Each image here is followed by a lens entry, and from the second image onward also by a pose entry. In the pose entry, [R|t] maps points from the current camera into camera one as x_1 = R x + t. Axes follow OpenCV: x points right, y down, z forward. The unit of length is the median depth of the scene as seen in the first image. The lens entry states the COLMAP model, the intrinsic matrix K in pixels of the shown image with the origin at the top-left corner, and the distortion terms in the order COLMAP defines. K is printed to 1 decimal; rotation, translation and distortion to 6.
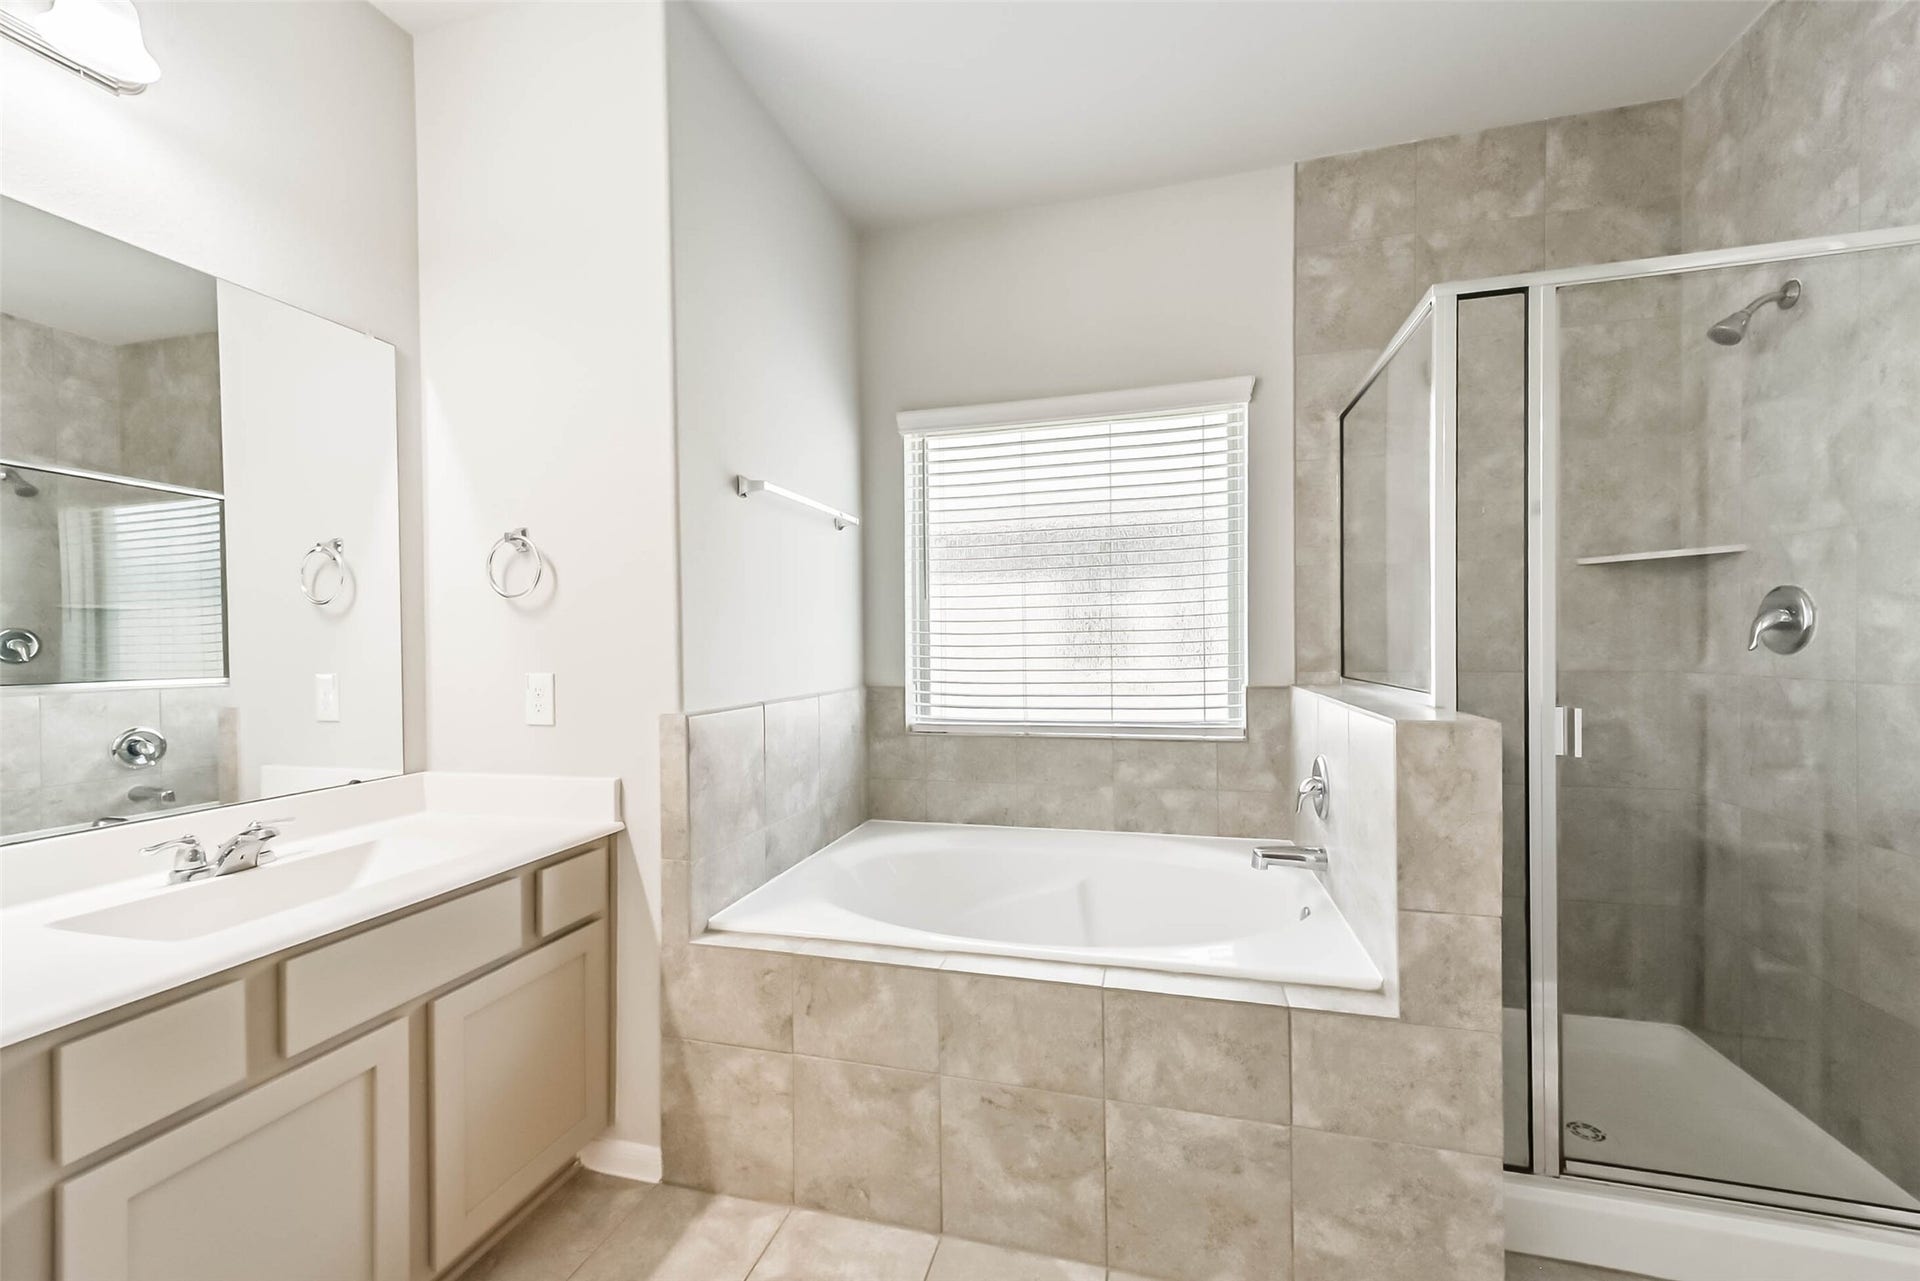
lens RADIAL K [[742.5, 0, 967.9], [0, 742.5, 642.5], [0, 0, 1]] dist [0.001287, -0.000011]
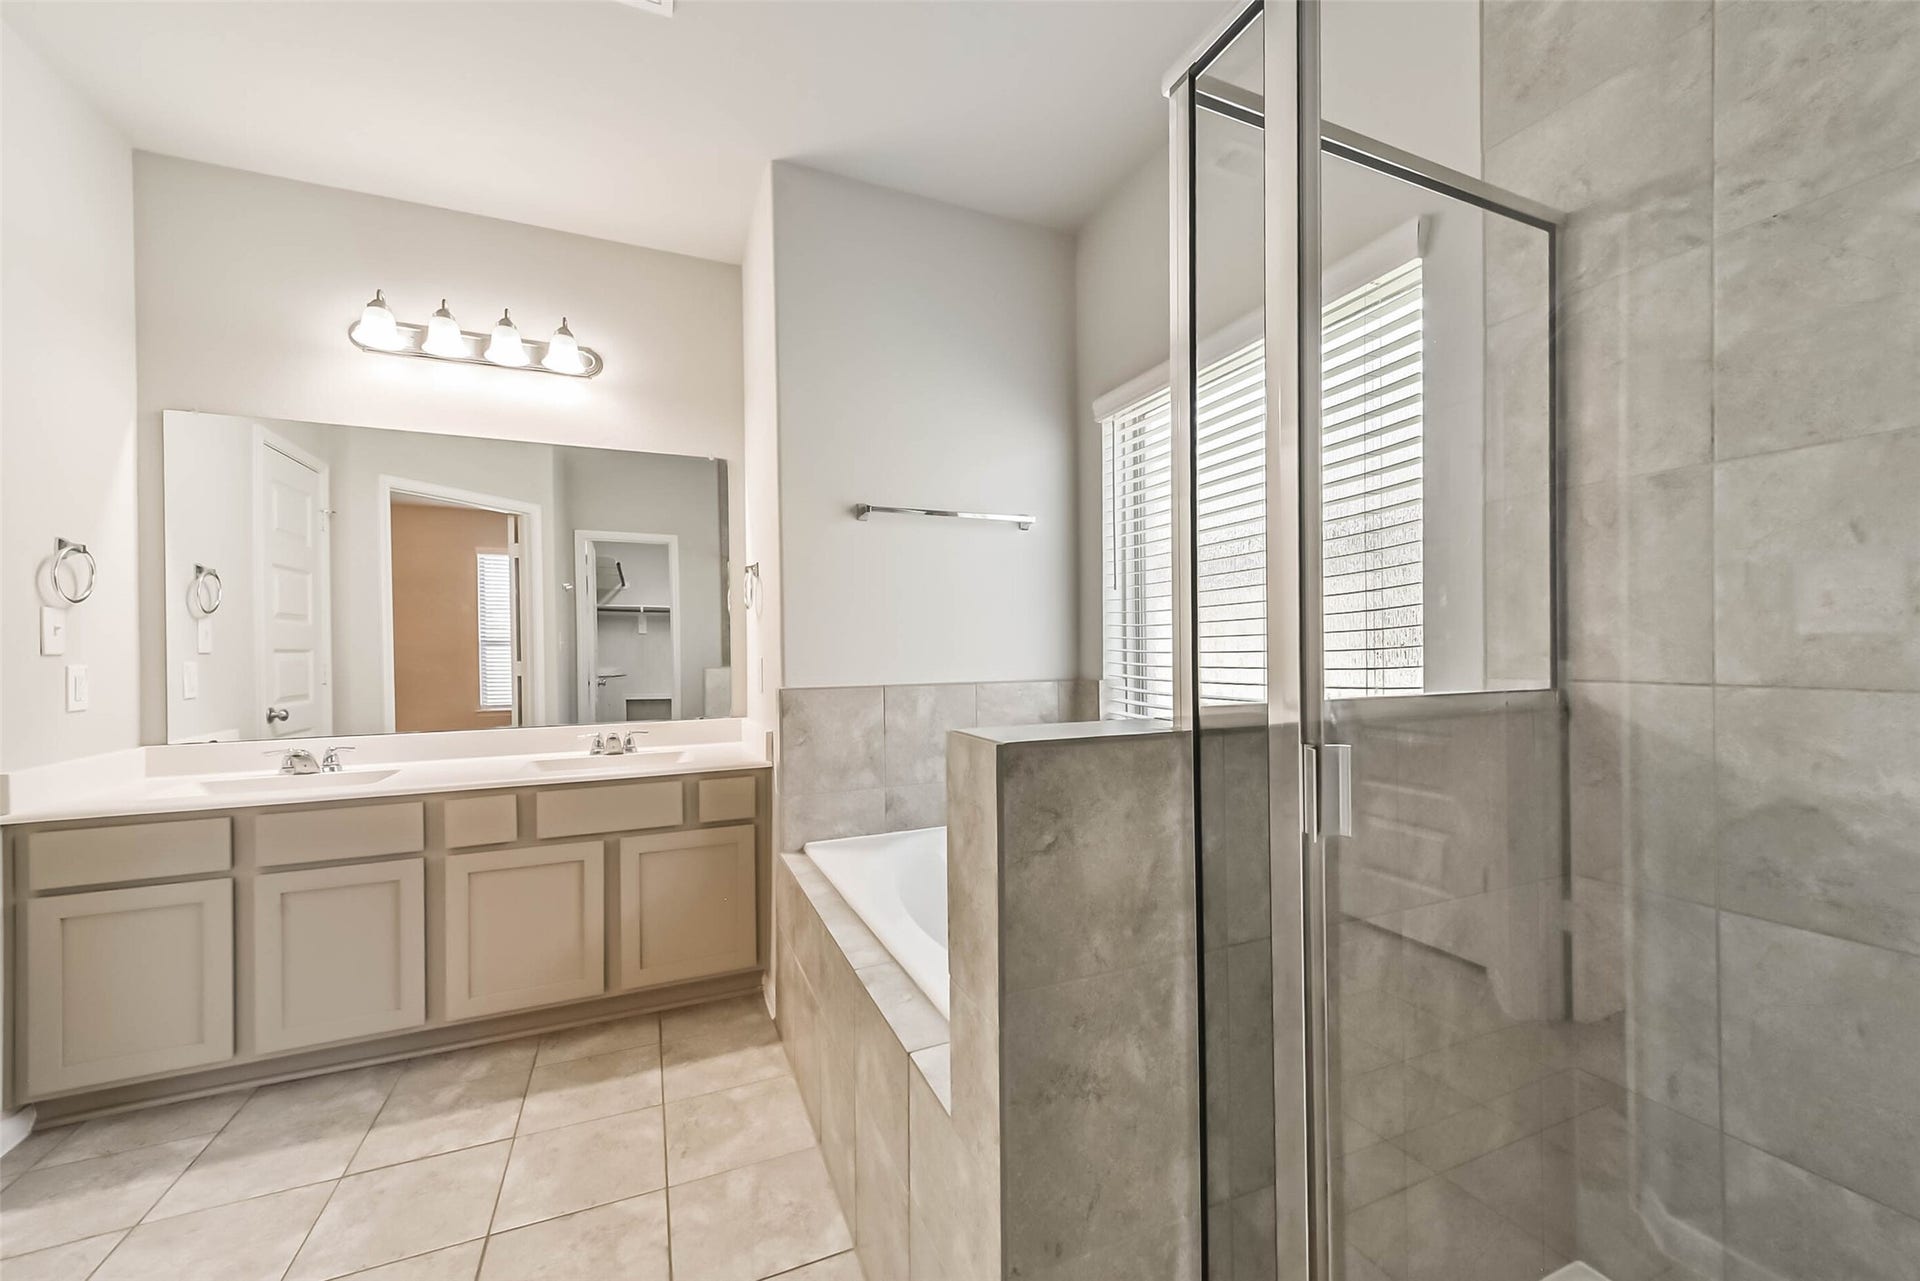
lens RADIAL K [[742.5, 0, 967.9], [0, 742.5, 642.5], [0, 0, 1]] dist [0.001287, -0.000011]
pose [[0.624613, 0.001284, -0.780933, 0.904221], [0.005761, 0.999964, 0.006252, 0.004996], [0.780913, -0.008404, 0.624583, 0.410678]]
